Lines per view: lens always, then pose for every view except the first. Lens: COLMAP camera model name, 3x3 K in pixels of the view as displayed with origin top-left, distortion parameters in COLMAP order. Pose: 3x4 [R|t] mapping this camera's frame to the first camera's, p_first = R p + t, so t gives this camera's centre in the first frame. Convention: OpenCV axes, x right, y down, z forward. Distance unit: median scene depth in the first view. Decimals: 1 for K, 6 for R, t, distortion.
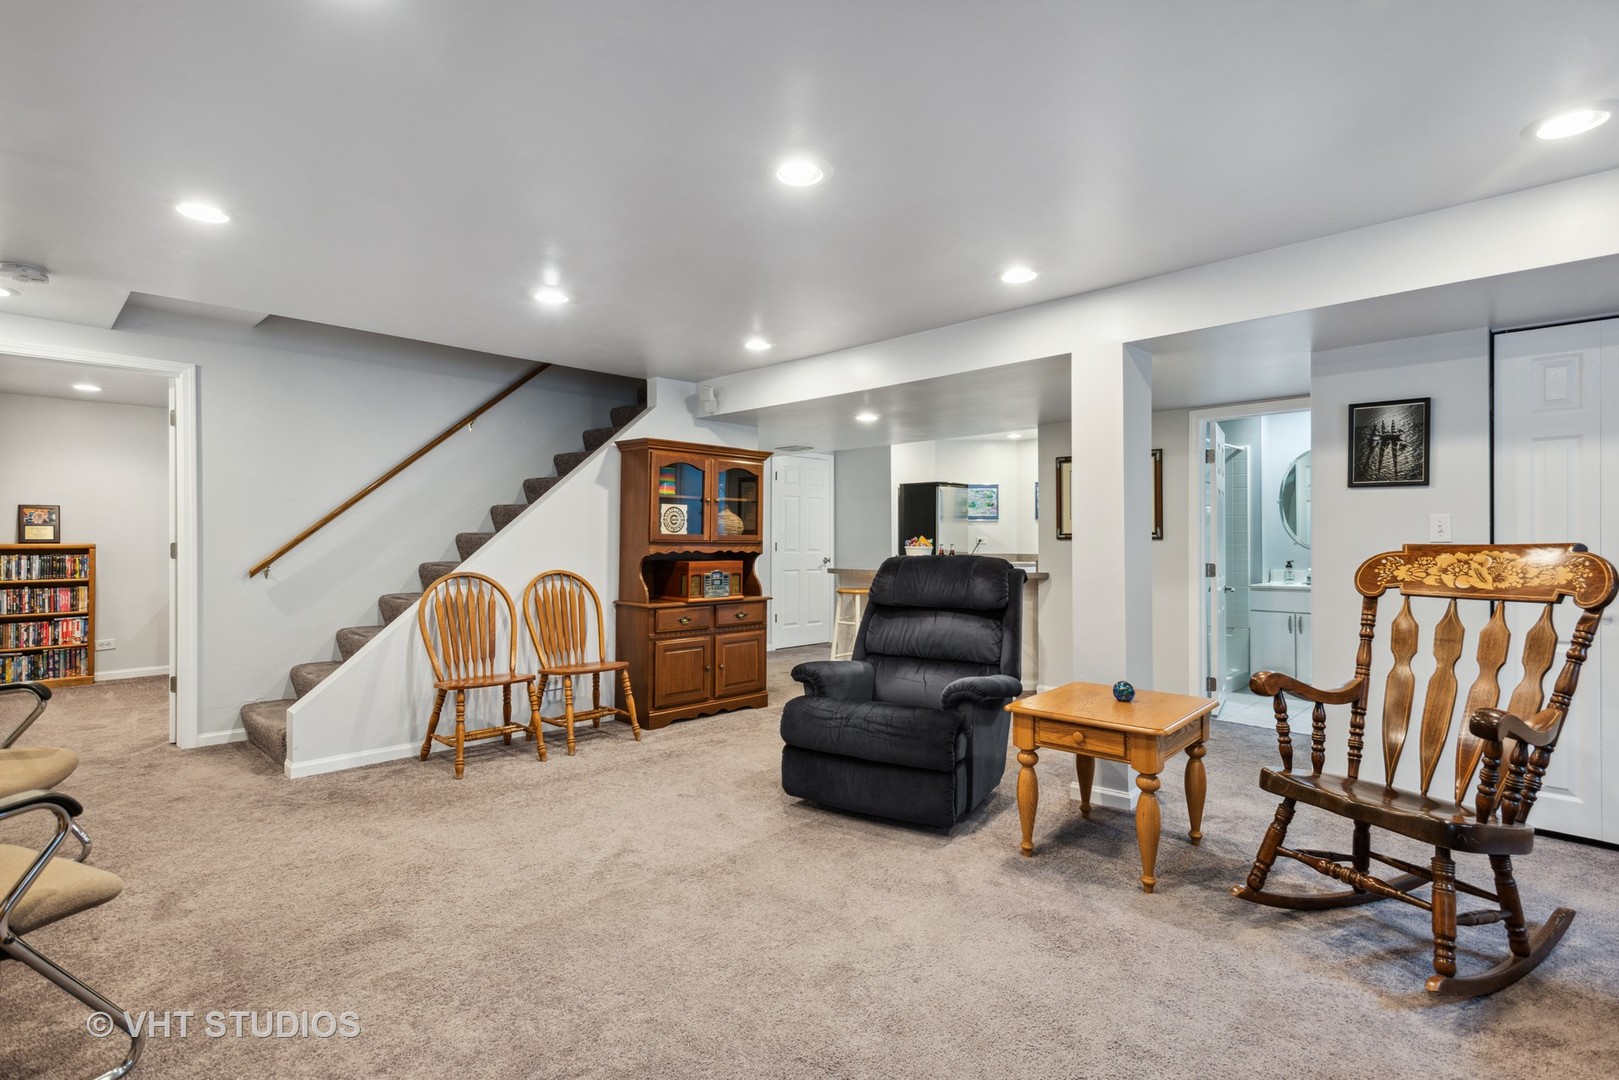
lens RADIAL K [[779.2, 0, 811.1], [0, 779.2, 536.0], [0, 0, 1]] dist [0.013805, -0.000873]
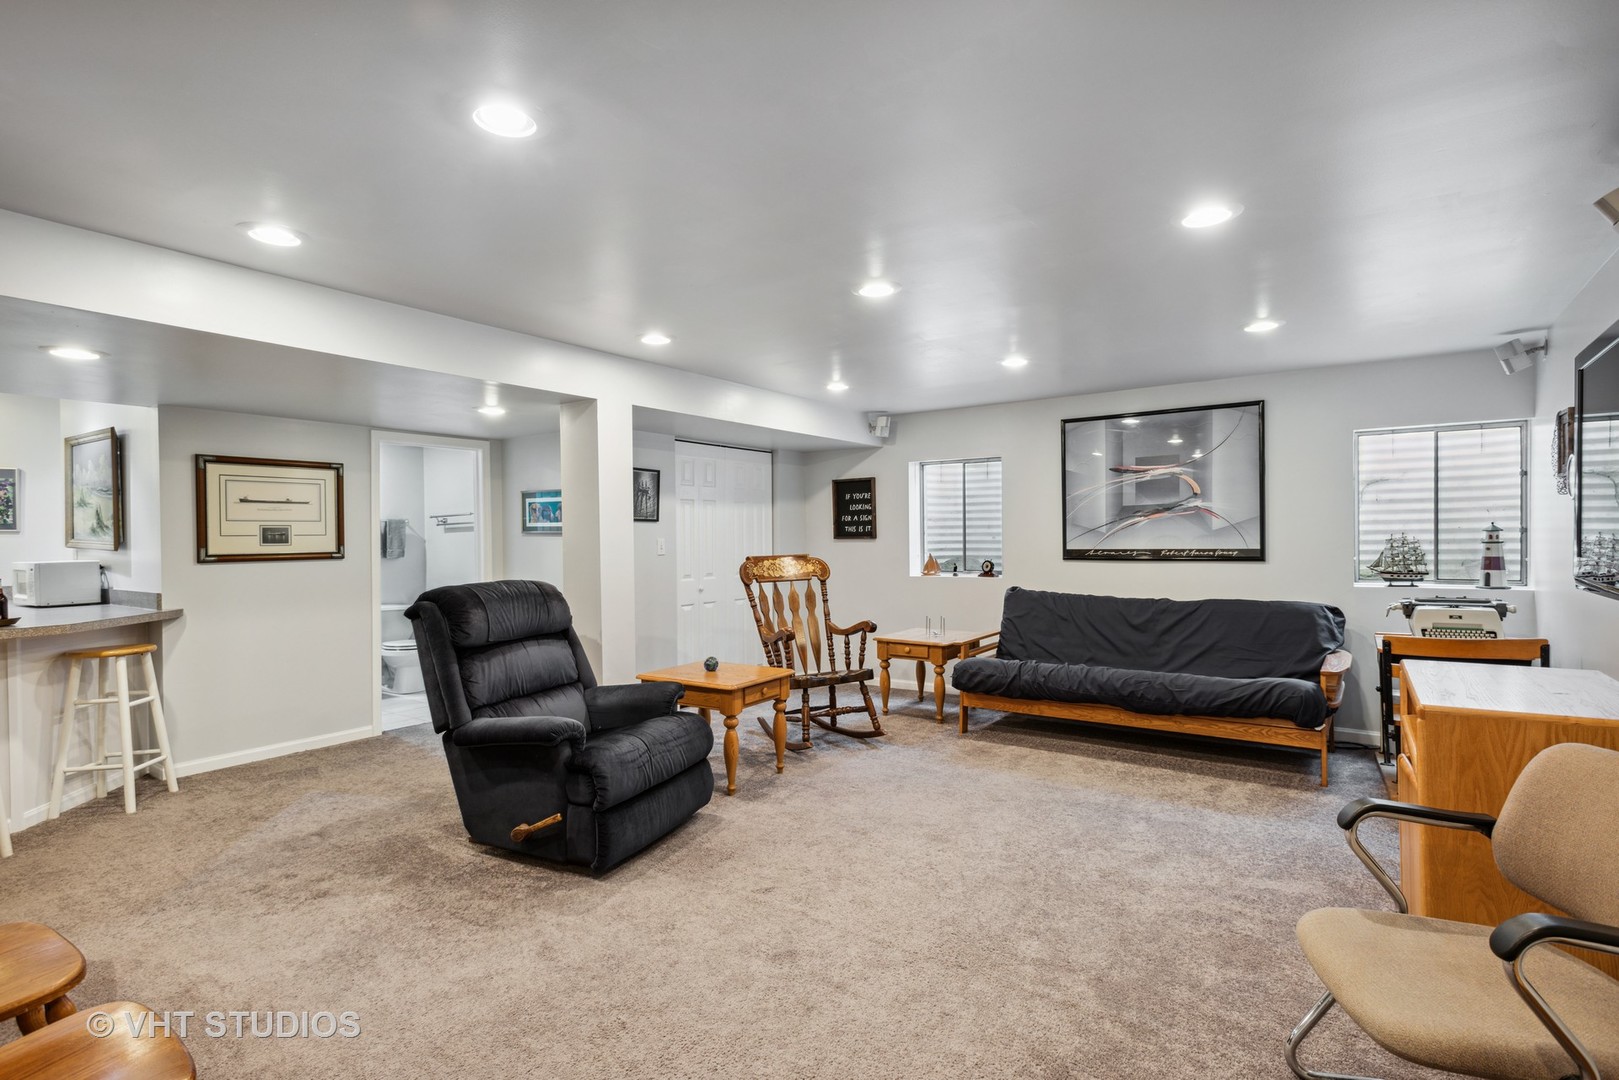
lens RADIAL K [[779.2, 0, 811.6], [0, 779.2, 541.4], [0, 0, 1]] dist [0.013805, -0.000873]
pose [[-0.166808, -0.008329, 0.985954, -1.019525], [0.007062, 0.999929, 0.009642, -0.038631], [-0.985964, 0.008571, -0.166738, 1.037064]]
